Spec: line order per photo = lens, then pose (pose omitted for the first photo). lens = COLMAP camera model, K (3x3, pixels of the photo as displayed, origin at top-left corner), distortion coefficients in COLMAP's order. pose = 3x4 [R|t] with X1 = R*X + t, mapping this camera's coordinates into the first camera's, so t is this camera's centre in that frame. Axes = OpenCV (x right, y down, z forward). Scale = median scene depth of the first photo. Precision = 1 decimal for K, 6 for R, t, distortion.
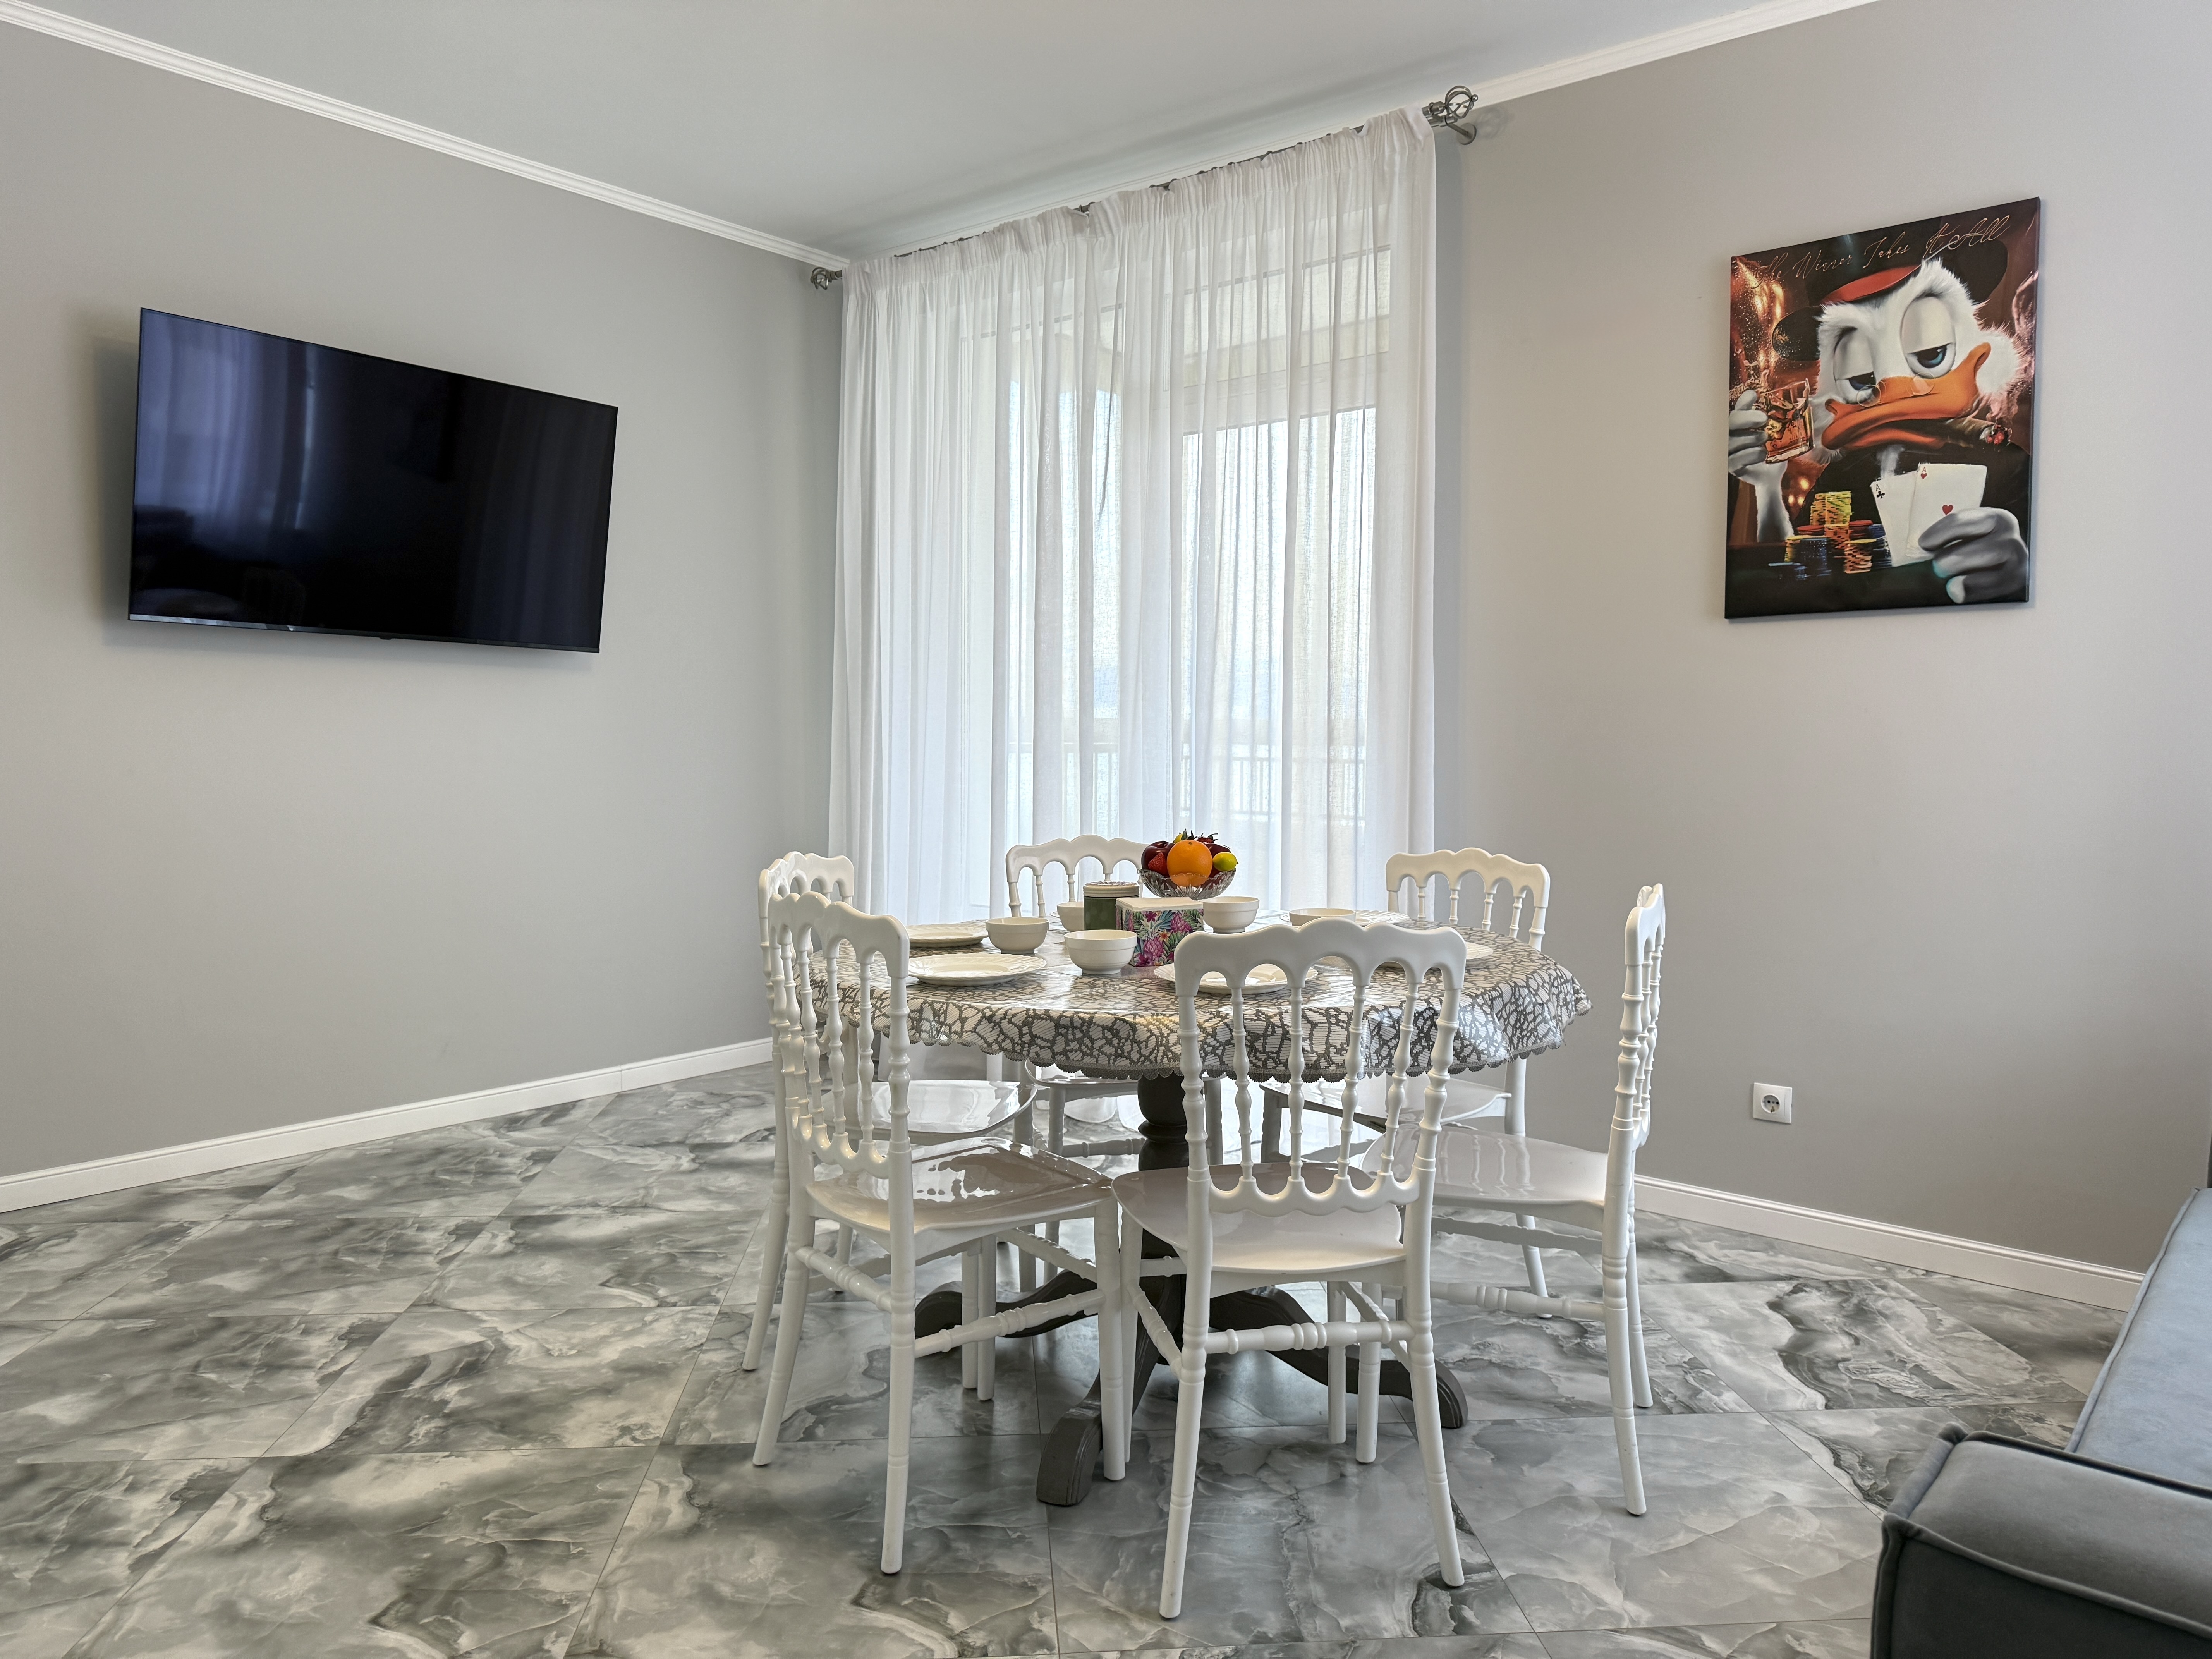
lens RADIAL K [[1549.3, 0, 1102.9], [0, 1549.3, 859.9], [0, 0, 1]] dist [0.043155, -0.062202]
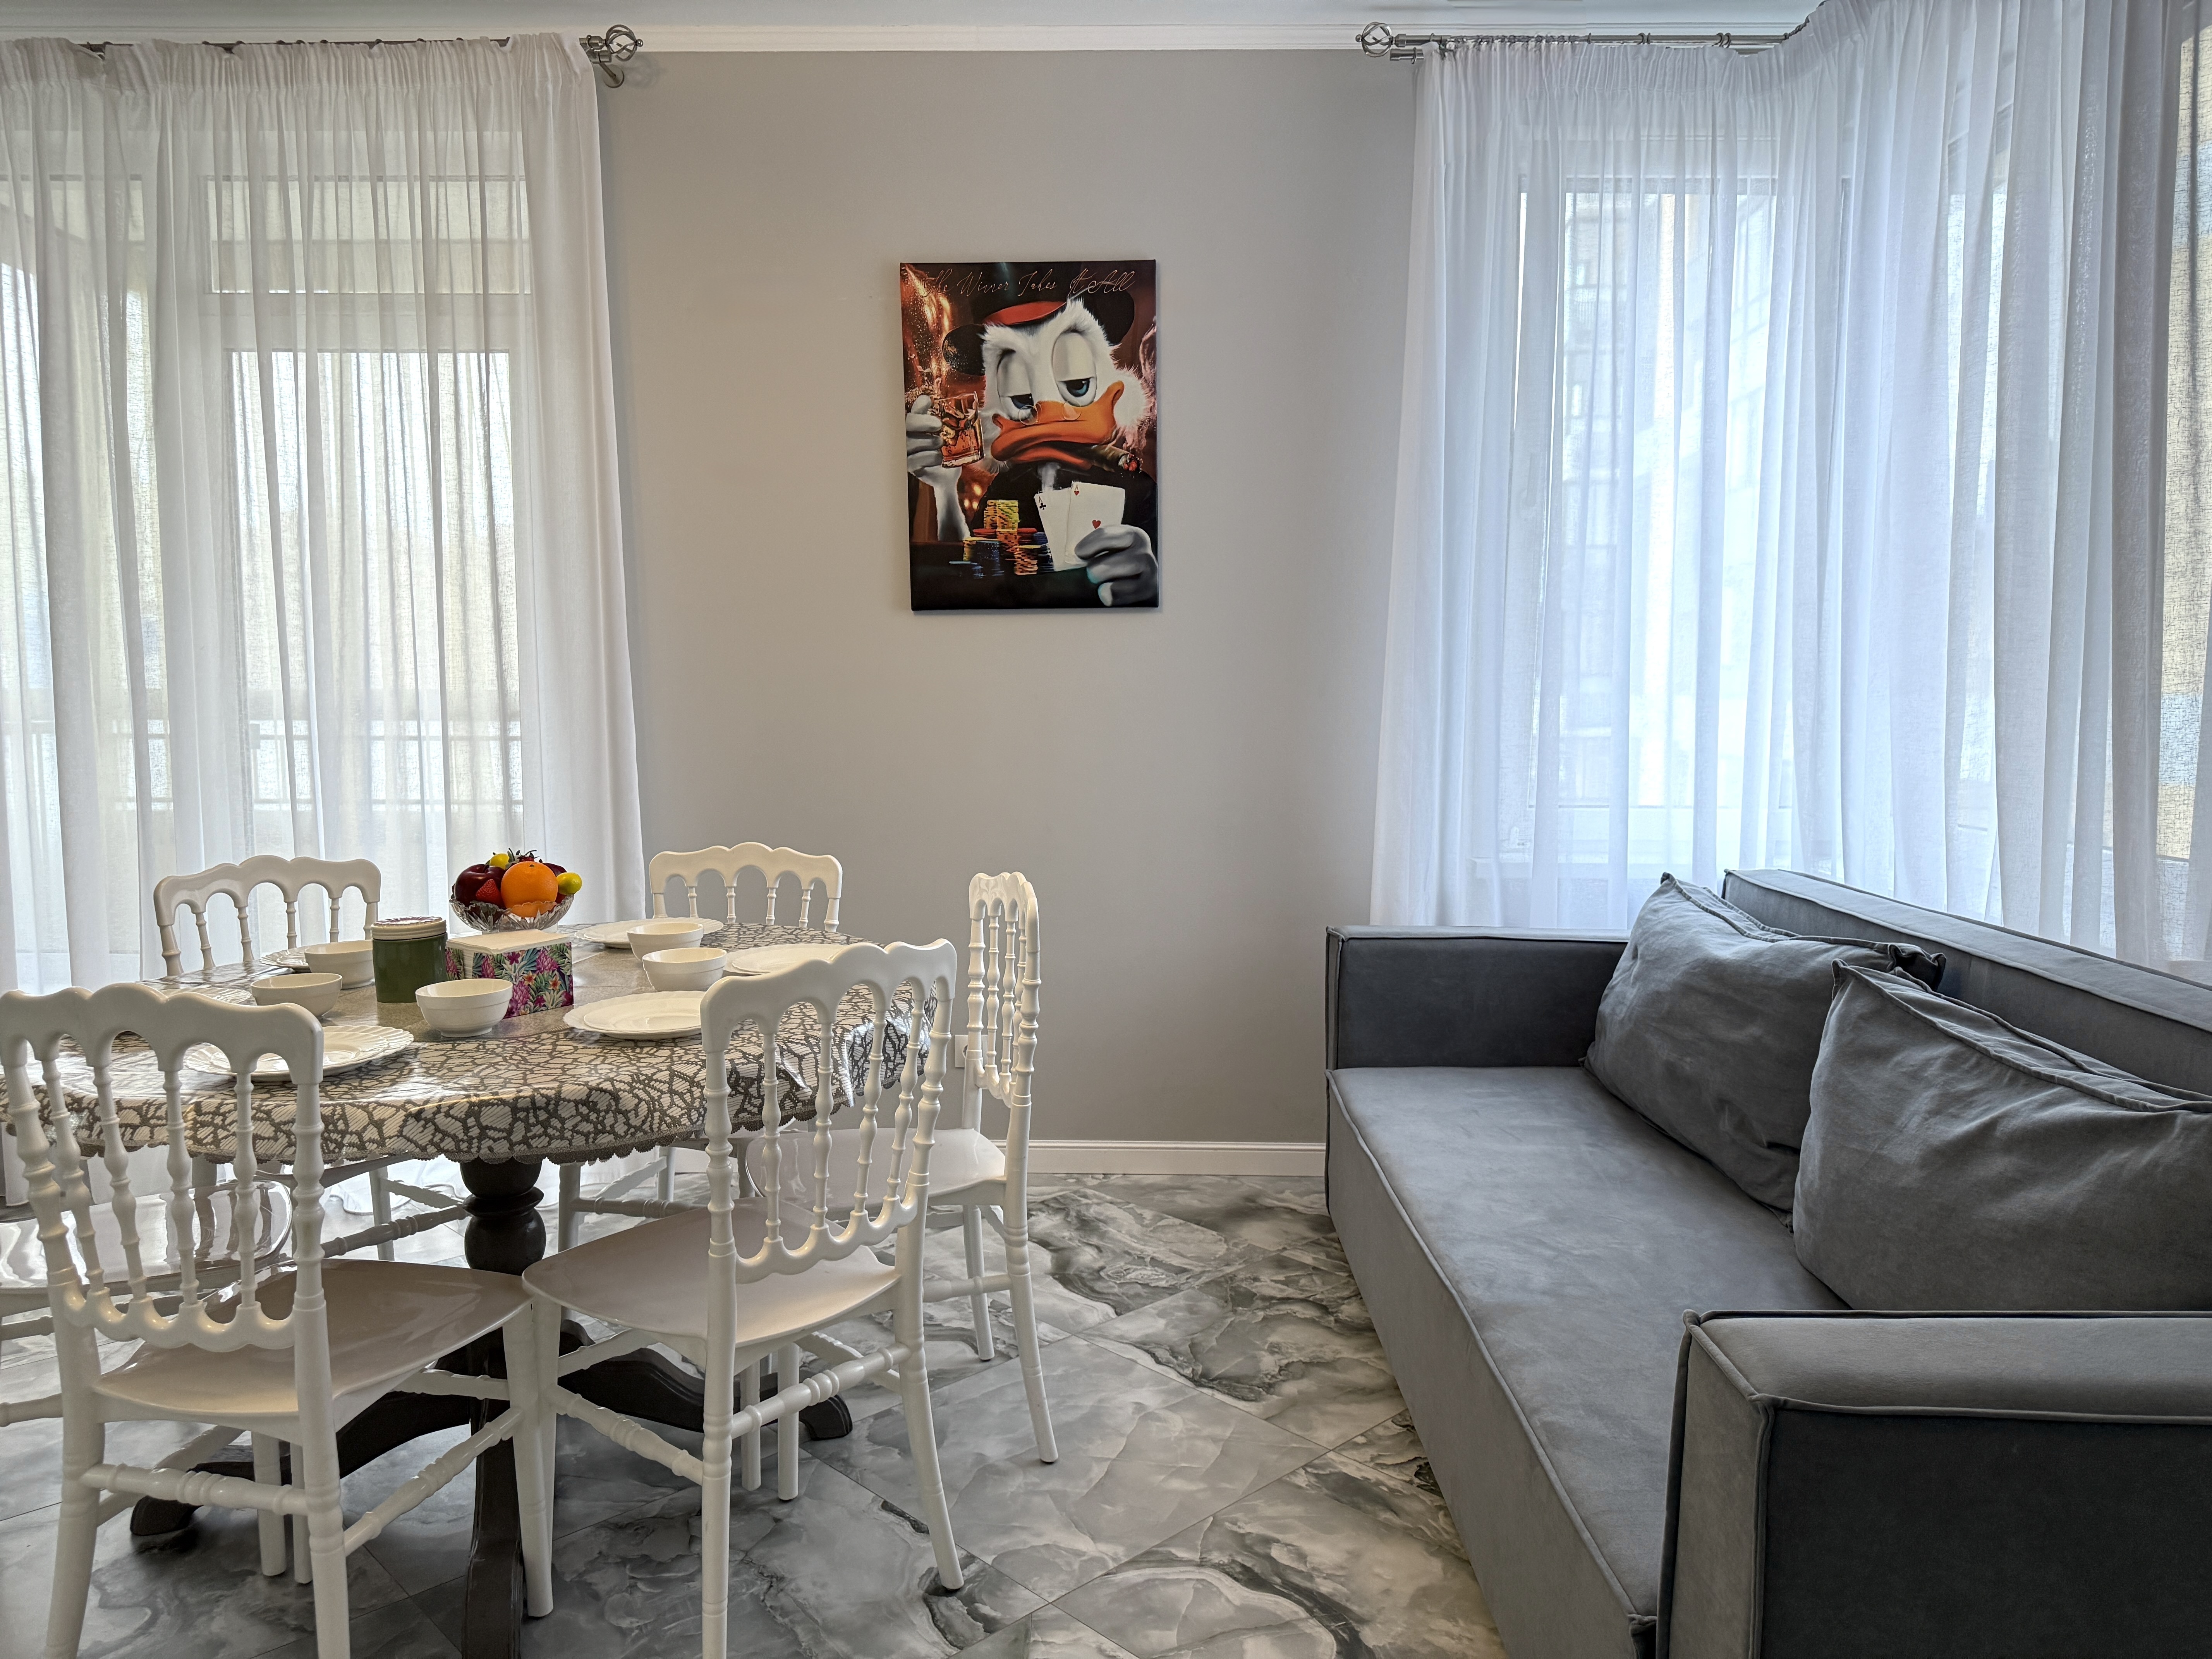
lens RADIAL K [[1549.3, 0, 1076.0], [0, 1549.3, 870.3], [0, 0, 1]] dist [0.043155, -0.062202]
pose [[0.774298, -0.078113, 0.627982, -0.213855], [0.054754, 0.996901, 0.056490, -0.035035], [-0.630448, -0.009355, 0.776175, 0.117294]]
